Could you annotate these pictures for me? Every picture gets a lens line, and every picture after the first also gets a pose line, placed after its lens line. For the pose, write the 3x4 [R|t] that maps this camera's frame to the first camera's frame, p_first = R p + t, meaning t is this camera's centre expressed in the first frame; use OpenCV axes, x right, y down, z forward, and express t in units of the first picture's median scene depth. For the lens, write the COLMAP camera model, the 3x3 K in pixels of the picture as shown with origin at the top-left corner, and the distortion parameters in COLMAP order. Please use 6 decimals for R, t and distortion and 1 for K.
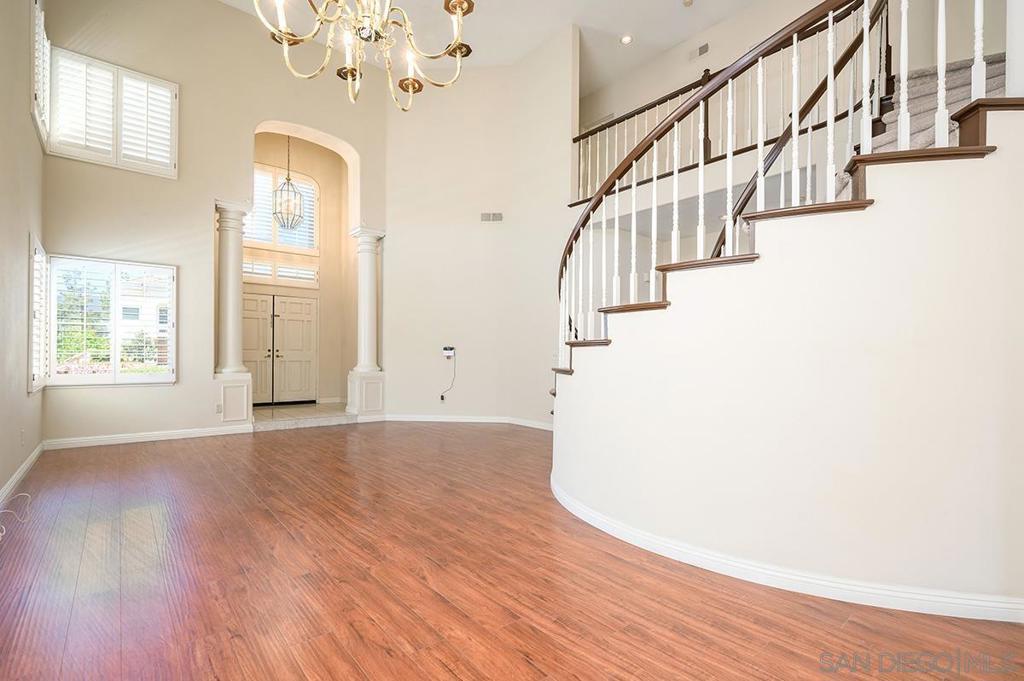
lens RADIAL K [[463.7, 0, 514.9], [0, 463.7, 351.6], [0, 0, 1]] dist [-0.003160, -0.000542]
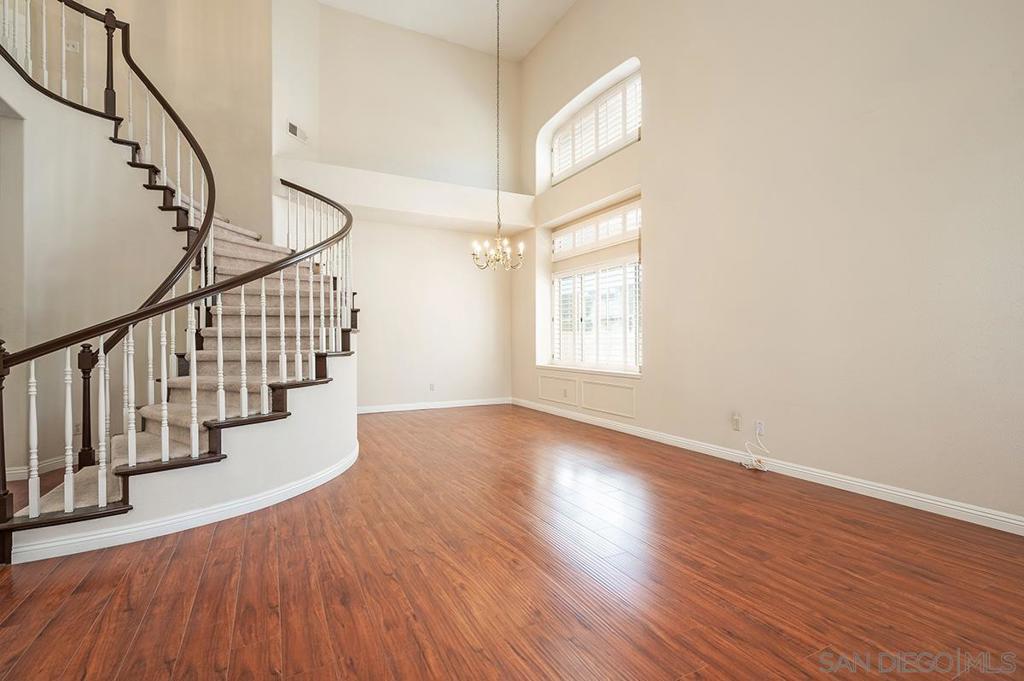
lens RADIAL K [[463.7, 0, 514.9], [0, 463.7, 351.6], [0, 0, 1]] dist [-0.003160, -0.000542]
pose [[-0.975626, -0.007225, 0.219321, -0.353551], [-0.001786, 0.999686, 0.024988, 0.006286], [-0.219433, 0.023987, -0.975333, 1.289877]]
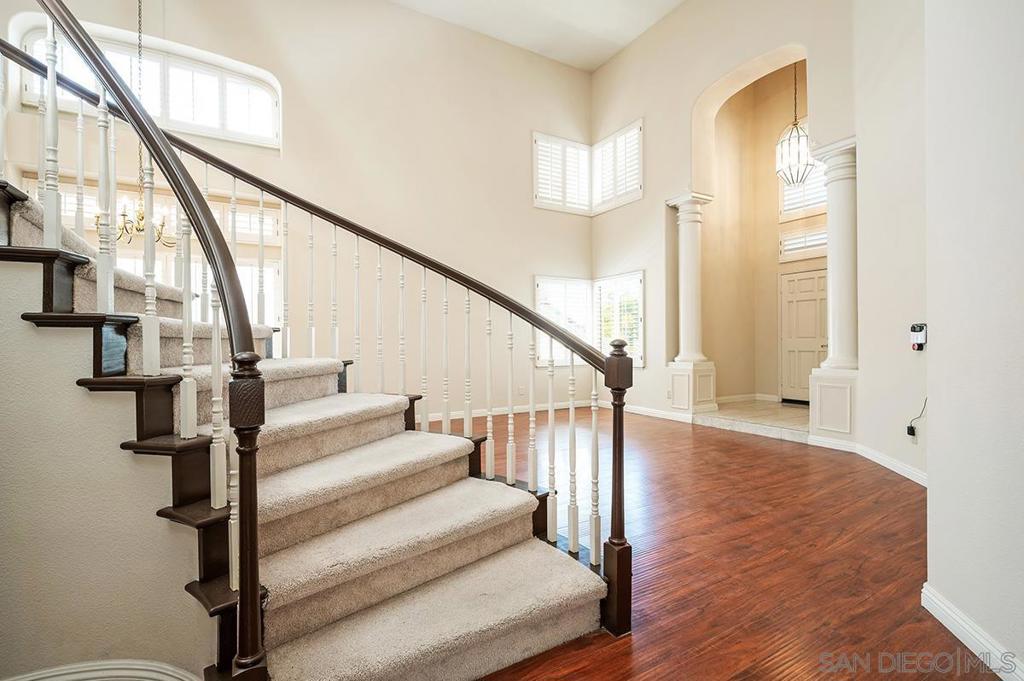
lens RADIAL K [[463.7, 0, 514.9], [0, 463.7, 351.6], [0, 0, 1]] dist [-0.003160, -0.000542]
pose [[-0.187963, 0.006848, -0.982152, 0.554464], [0.005637, 0.999967, 0.005893, 0.017849], [0.982160, -0.004429, -0.187995, 0.982284]]
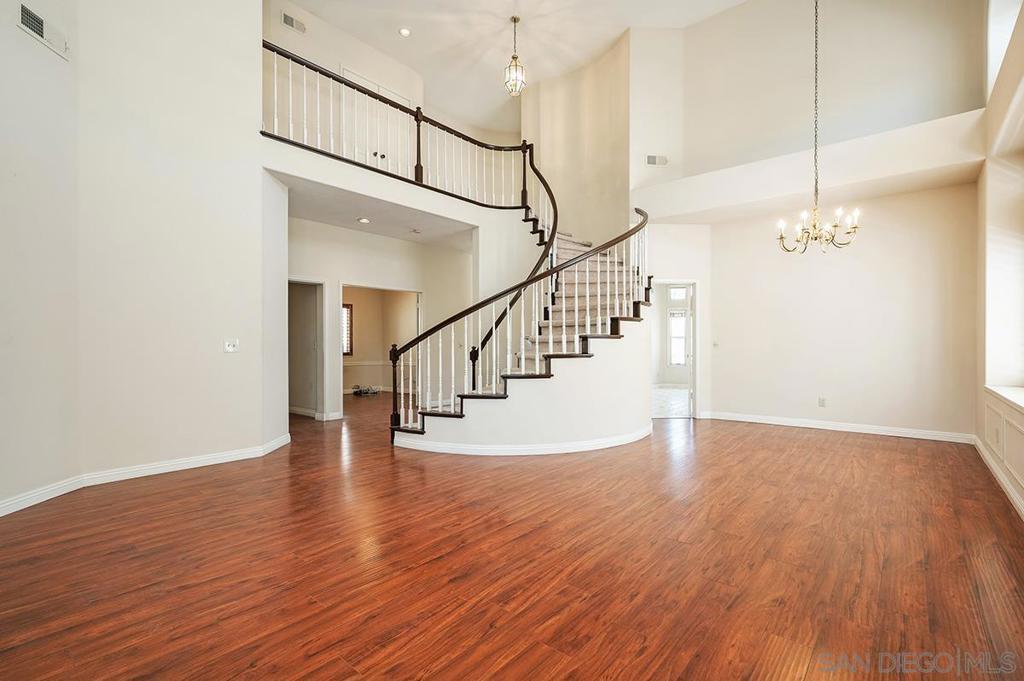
lens RADIAL K [[463.7, 0, 514.9], [0, 463.7, 351.6], [0, 0, 1]] dist [-0.003160, -0.000542]
pose [[-0.180891, -0.015449, 0.983382, -0.778026], [-0.000006, 0.999877, 0.015707, 0.007028], [-0.983503, 0.002836, -0.180869, 0.911928]]
